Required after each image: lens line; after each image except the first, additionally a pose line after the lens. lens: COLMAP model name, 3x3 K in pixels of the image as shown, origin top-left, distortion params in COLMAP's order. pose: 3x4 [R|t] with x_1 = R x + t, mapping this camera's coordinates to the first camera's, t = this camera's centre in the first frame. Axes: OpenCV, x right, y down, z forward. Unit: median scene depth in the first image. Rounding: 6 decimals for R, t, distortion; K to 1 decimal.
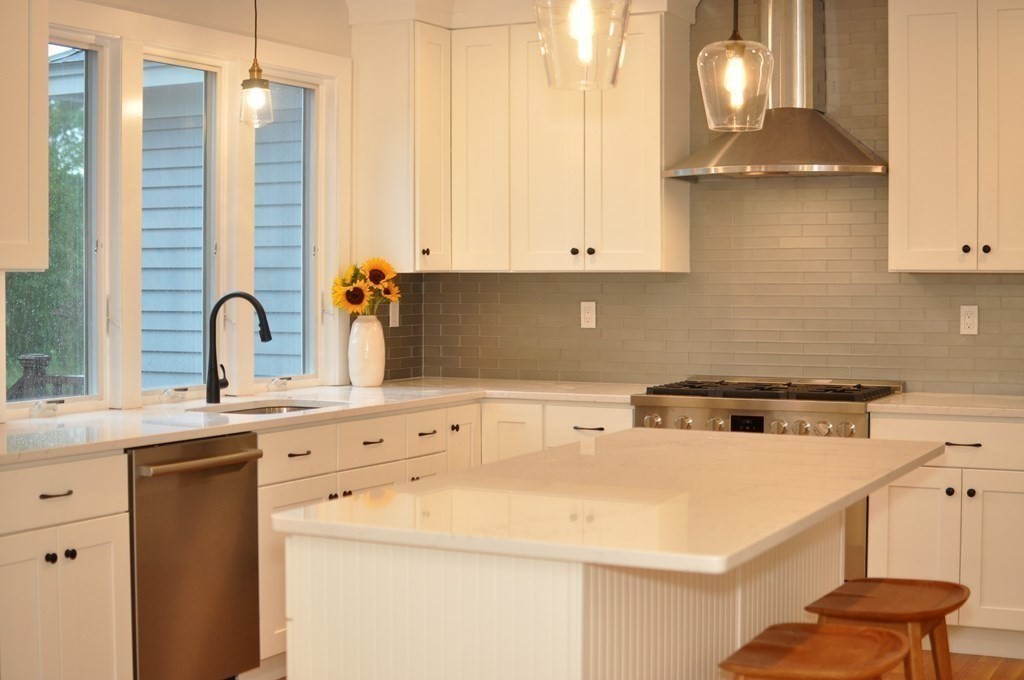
lens RADIAL K [[1573.8, 0, 512.0], [0, 1573.8, 340.0], [0, 0, 1]] dist [-0.178404, 0.066678]
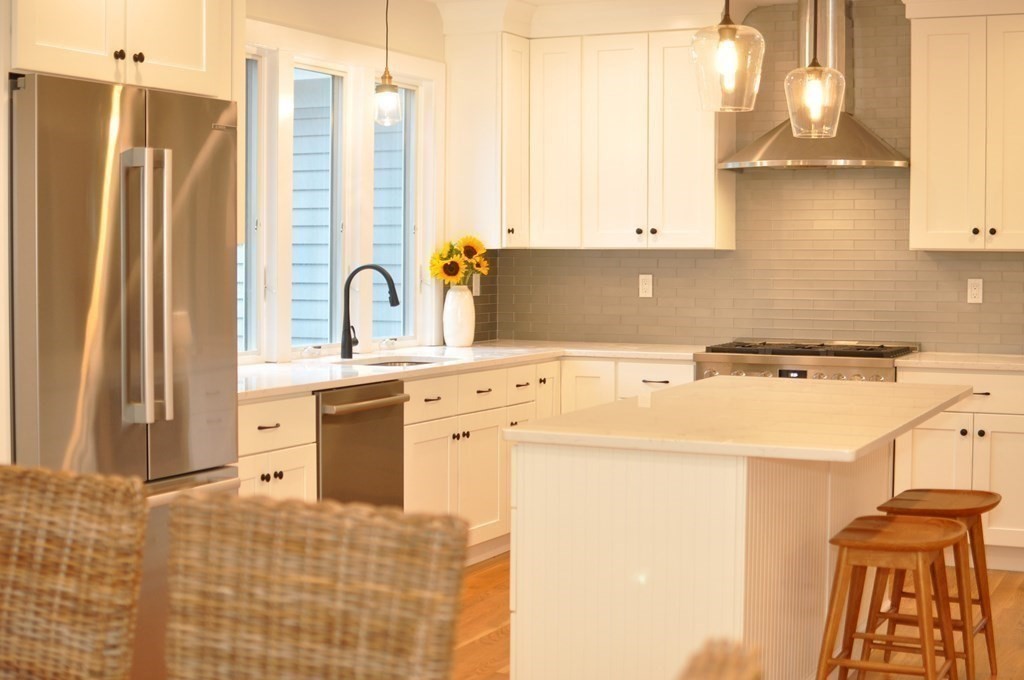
lens RADIAL K [[1573.8, 0, 512.0], [0, 1573.8, 340.0], [0, 0, 1]] dist [-0.178404, 0.066678]
pose [[0.999548, 0.002102, 0.029976, -0.097105], [-0.002533, 0.999894, 0.014350, 0.008650], [-0.029943, -0.014419, 0.999448, -0.180034]]
